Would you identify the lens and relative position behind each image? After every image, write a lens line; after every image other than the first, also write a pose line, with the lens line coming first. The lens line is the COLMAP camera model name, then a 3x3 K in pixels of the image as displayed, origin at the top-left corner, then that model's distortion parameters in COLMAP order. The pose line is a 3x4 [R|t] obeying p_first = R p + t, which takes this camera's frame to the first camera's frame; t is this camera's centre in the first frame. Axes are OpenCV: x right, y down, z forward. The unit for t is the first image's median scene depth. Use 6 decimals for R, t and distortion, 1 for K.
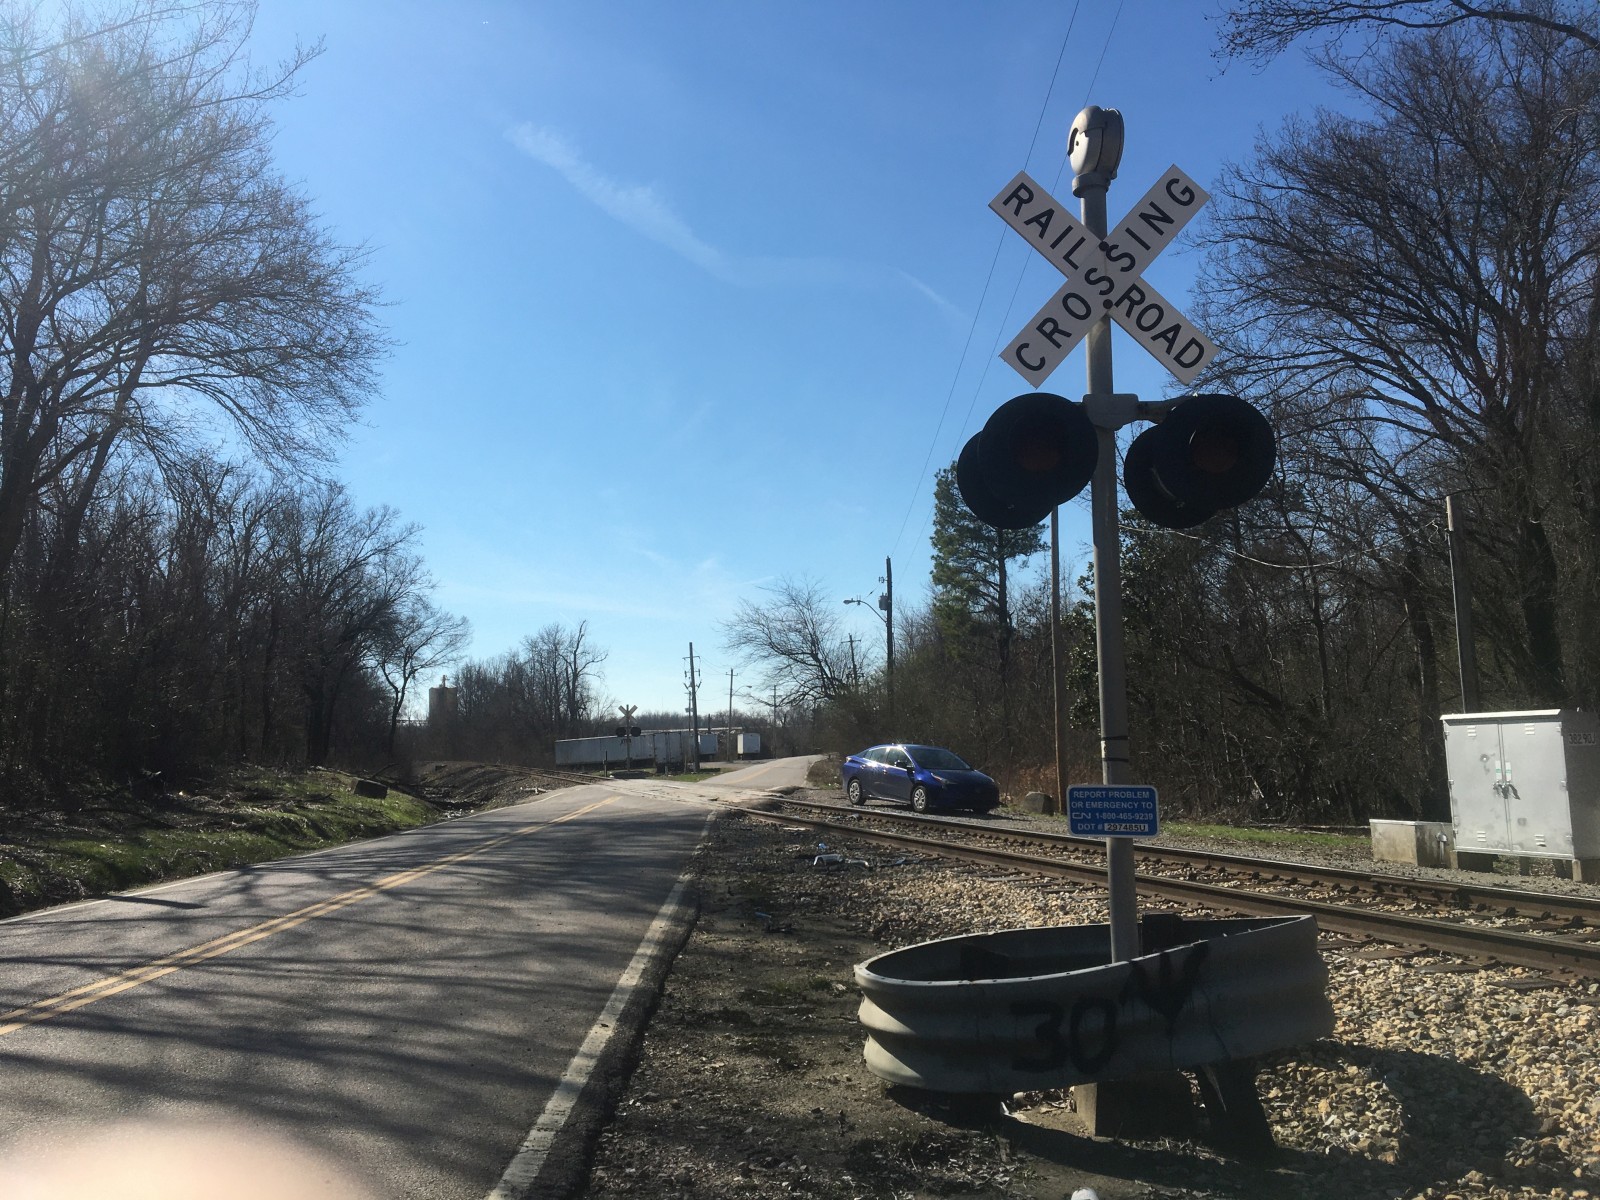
lens RADIAL K [[1363.2, 0, 782.4], [0, 1363.2, 599.8], [0, 0, 1]] dist [0.070759, -0.104814]
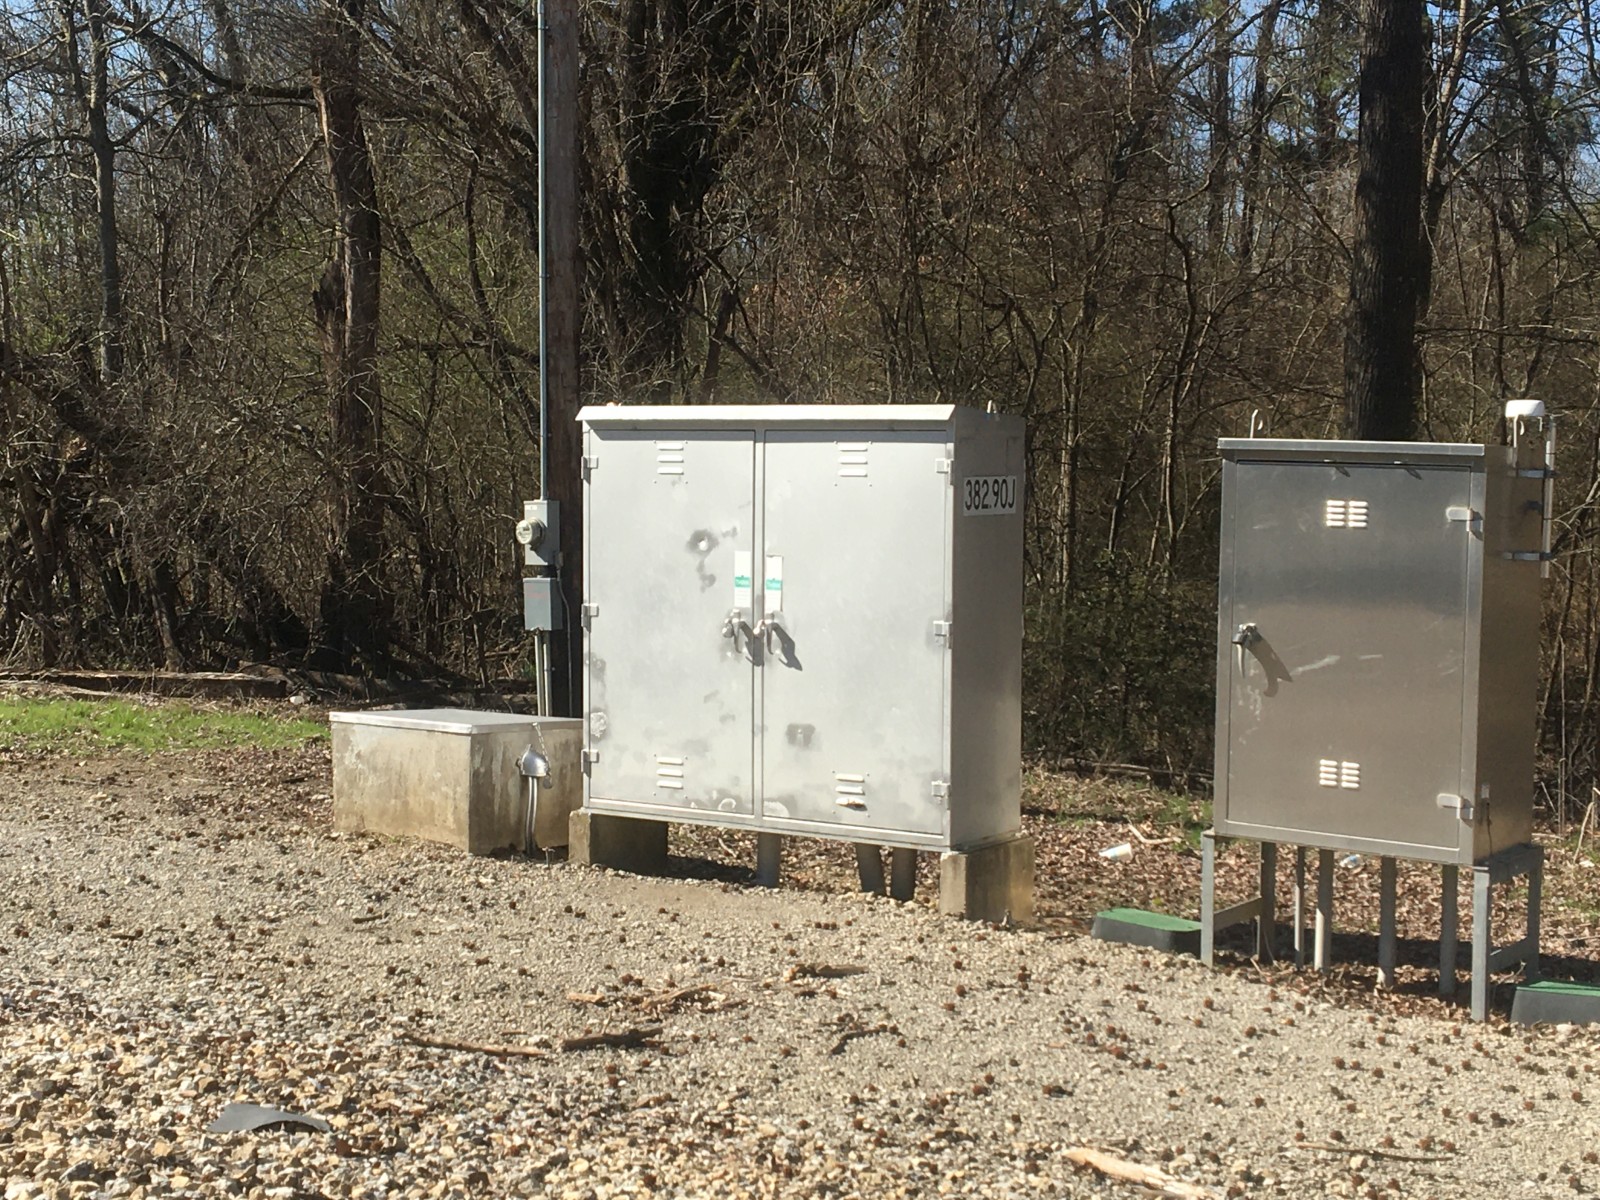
lens RADIAL K [[2643.3, 0, 795.7], [0, 2643.3, 604.6], [0, 0, 1]] dist [0.073123, 0.000000]
pose [[0.783343, -0.008150, 0.621536, 0.132954], [-0.096896, 0.986089, 0.135051, 0.041994], [-0.613990, -0.166016, 0.771657, 0.495447]]
